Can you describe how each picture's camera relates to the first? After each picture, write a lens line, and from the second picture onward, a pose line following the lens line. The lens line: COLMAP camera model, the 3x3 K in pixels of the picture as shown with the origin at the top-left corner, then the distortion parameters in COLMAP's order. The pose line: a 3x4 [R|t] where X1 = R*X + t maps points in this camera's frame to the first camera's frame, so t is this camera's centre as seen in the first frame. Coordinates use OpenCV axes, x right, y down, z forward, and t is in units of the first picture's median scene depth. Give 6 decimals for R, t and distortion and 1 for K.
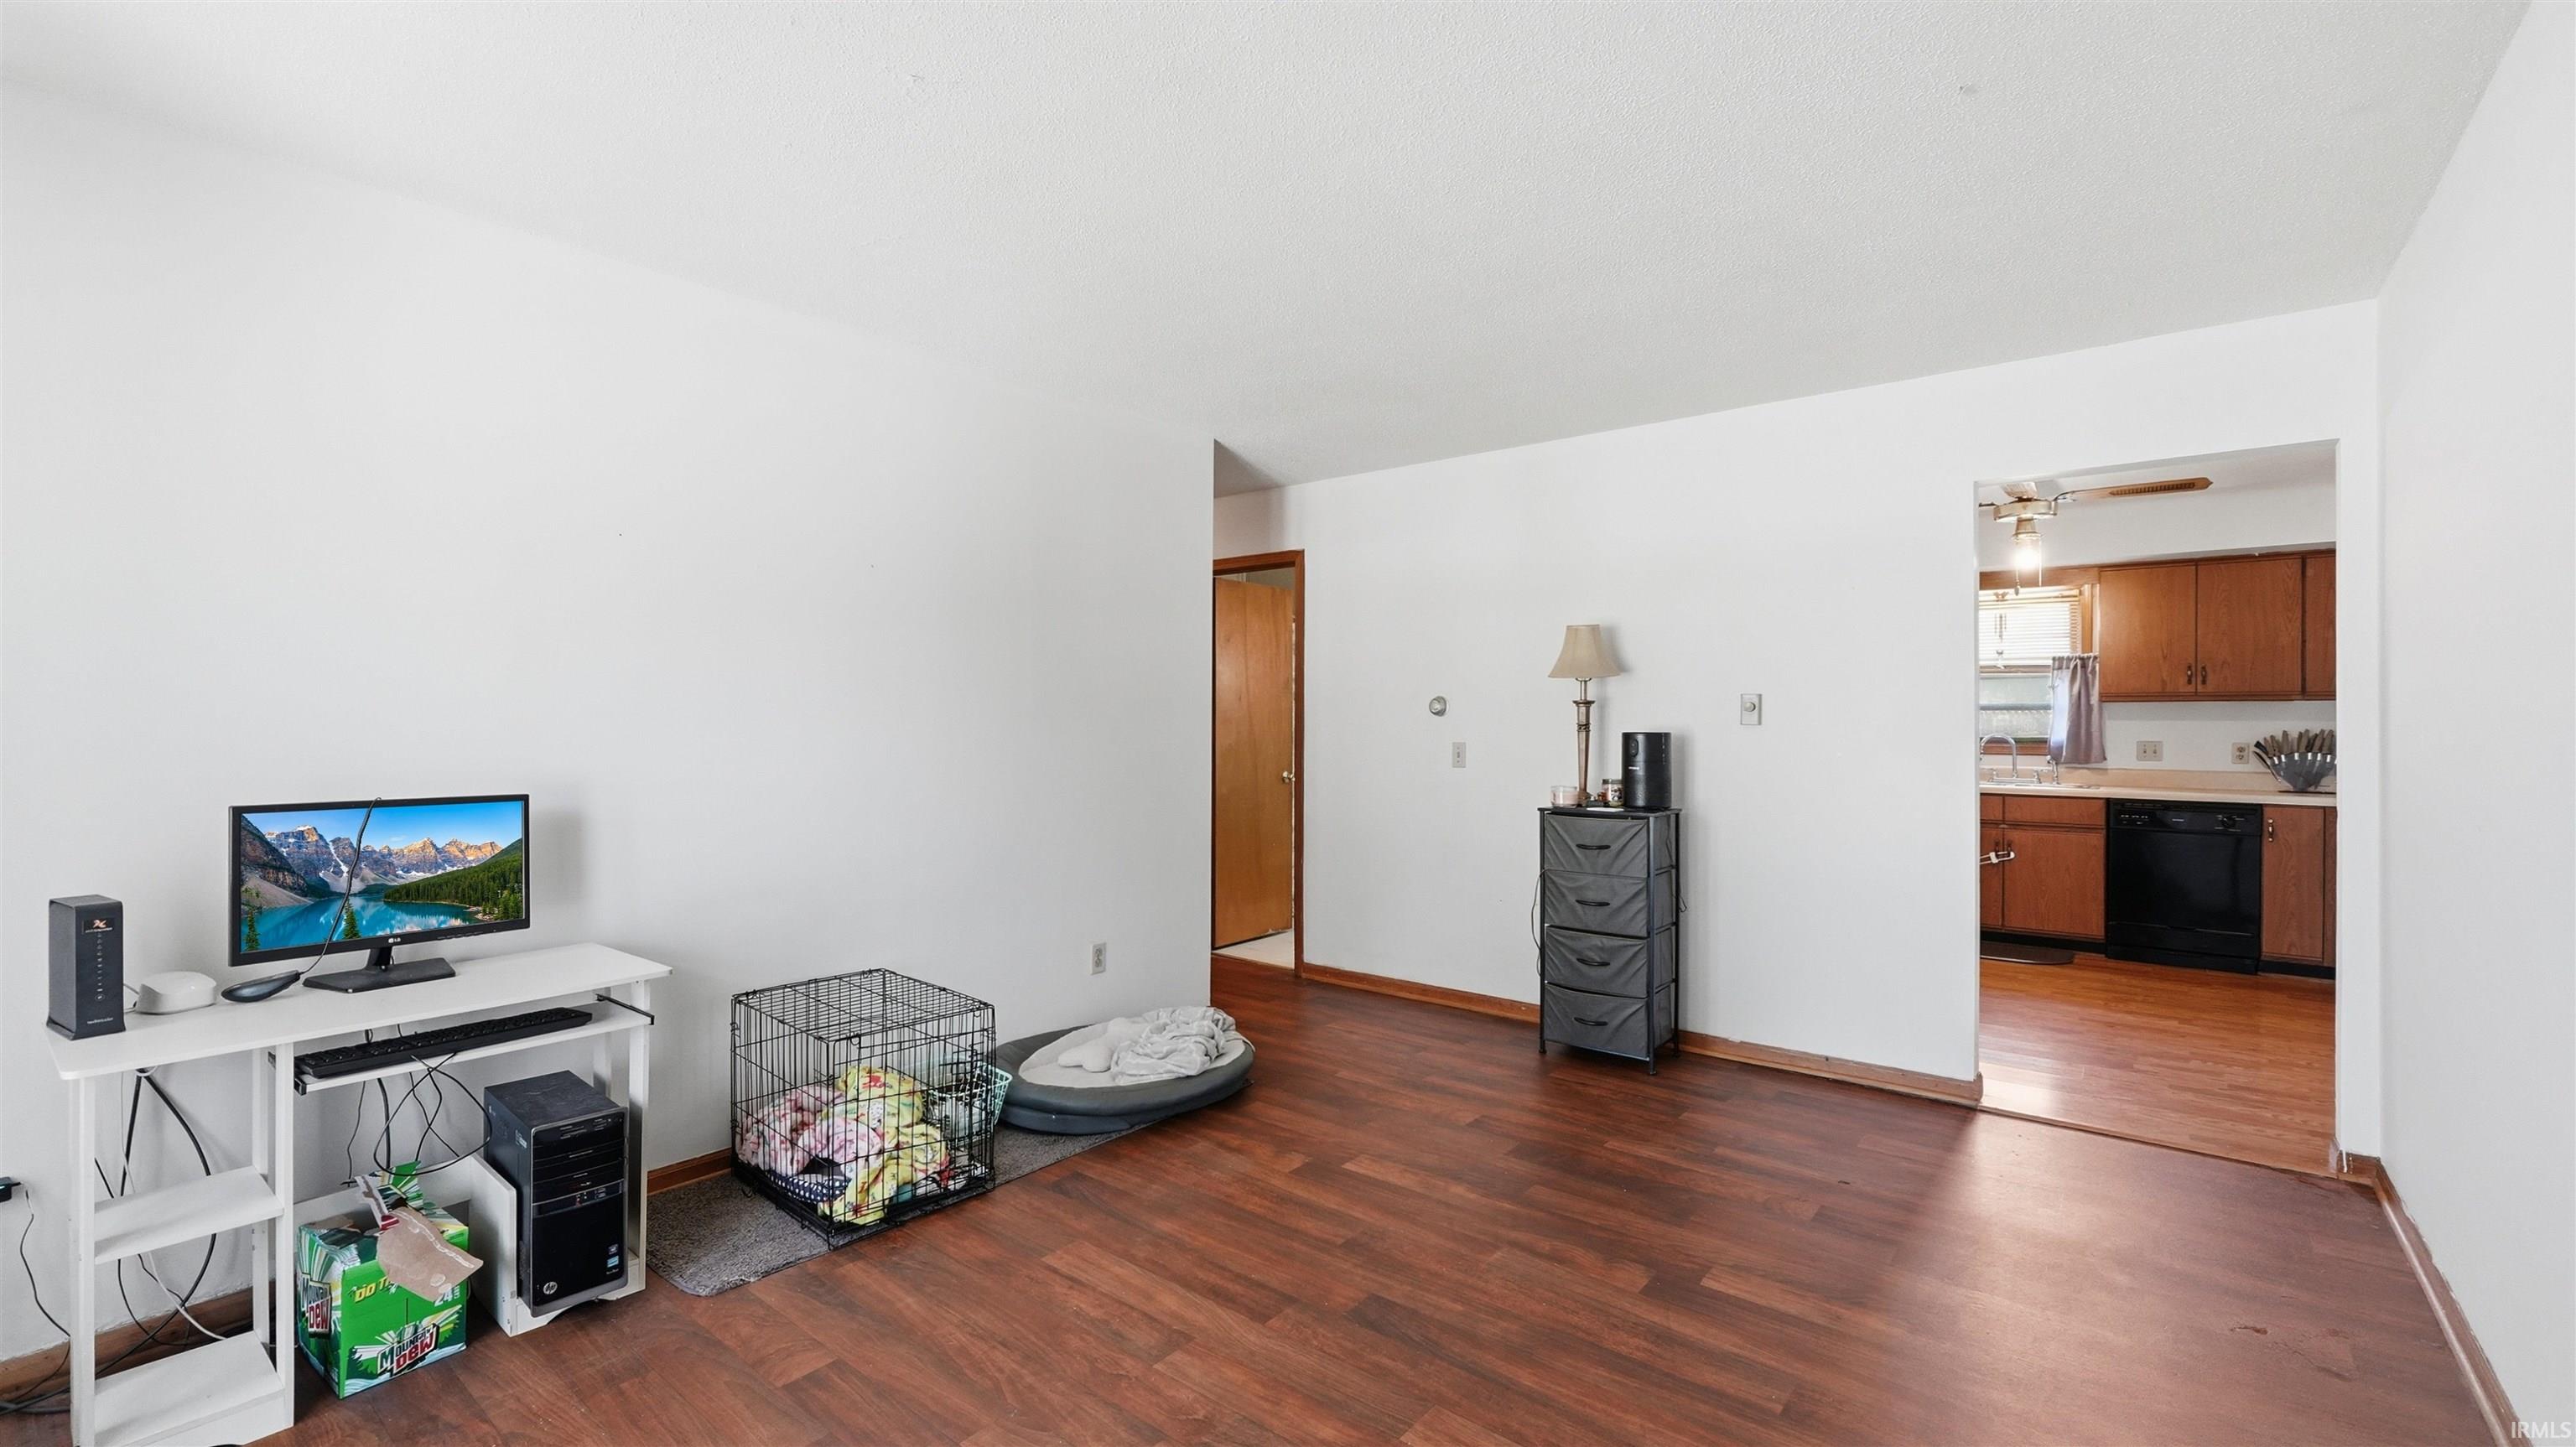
lens RADIAL K [[1076.4, 0, 1294.4], [0, 1076.4, 724.7], [0, 0, 1]] dist [-0.002632, 0.000446]
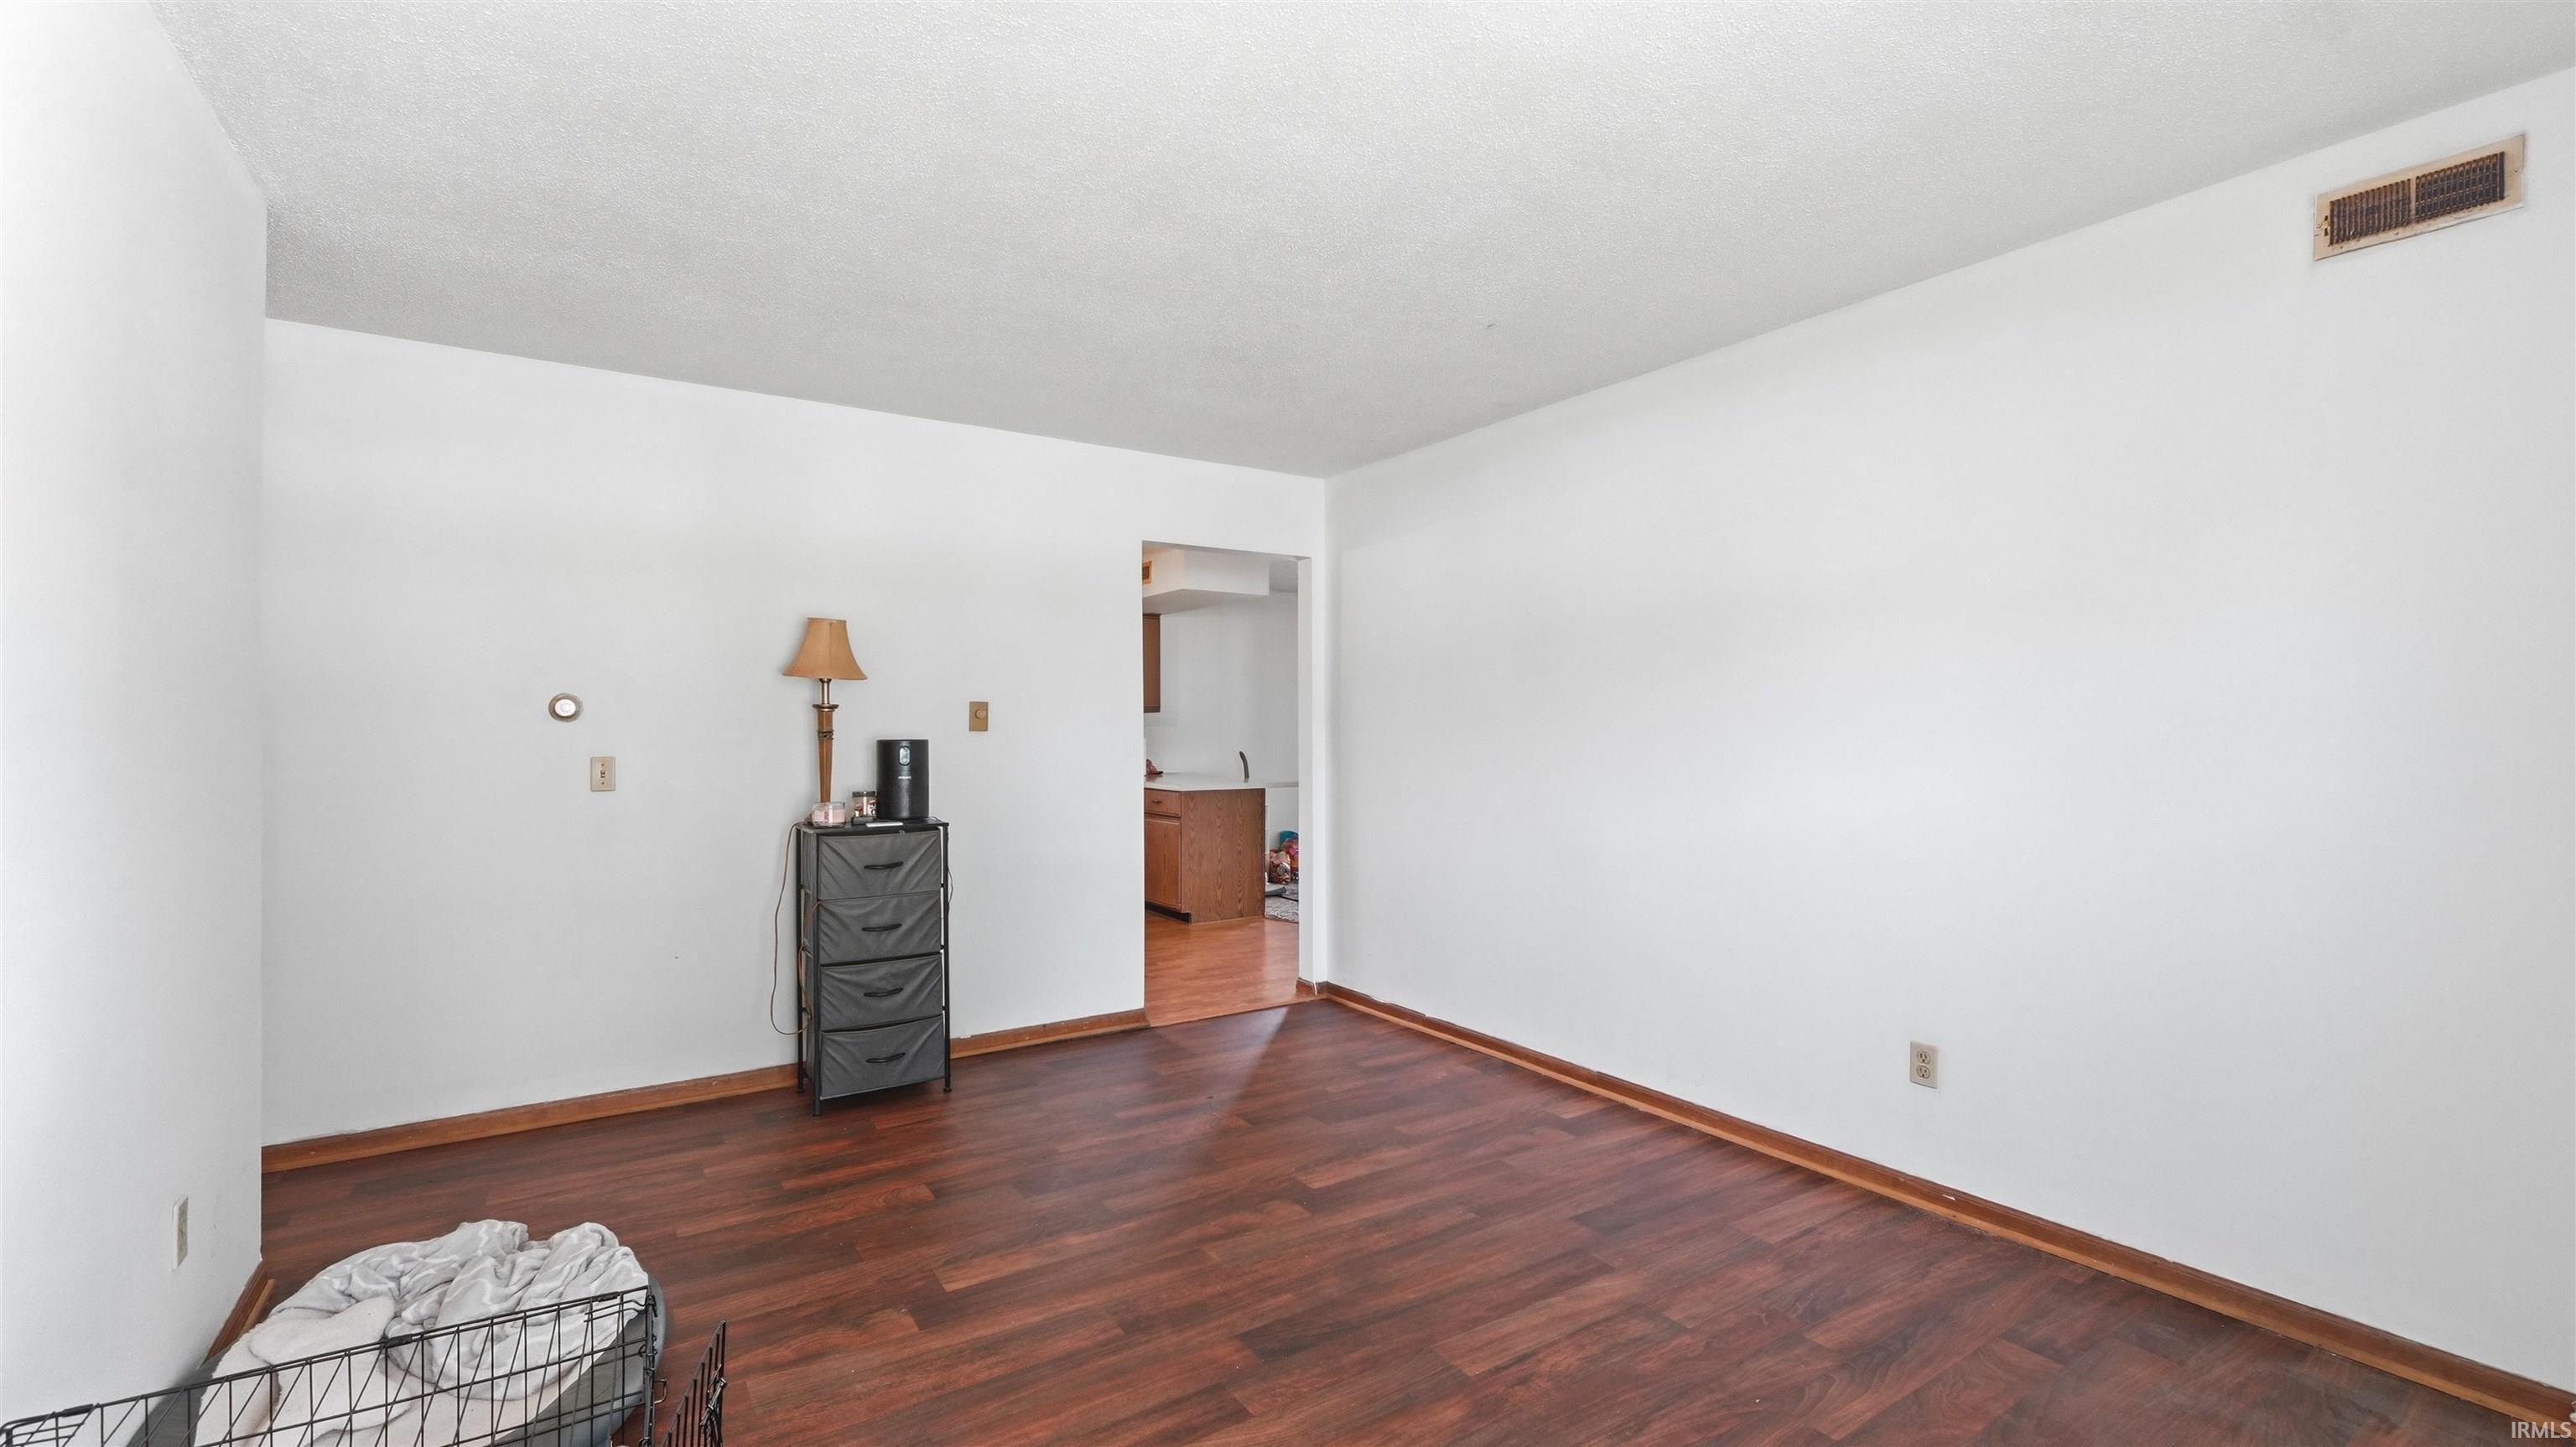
lens RADIAL K [[1076.4, 0, 1284.9], [0, 1076.4, 706.1], [0, 0, 1]] dist [-0.002632, 0.000446]
pose [[0.313854, 0.015237, 0.949349, -0.489392], [0.004276, 0.999838, -0.017462, -0.004371], [-0.949462, 0.009540, 0.313738, 0.392895]]
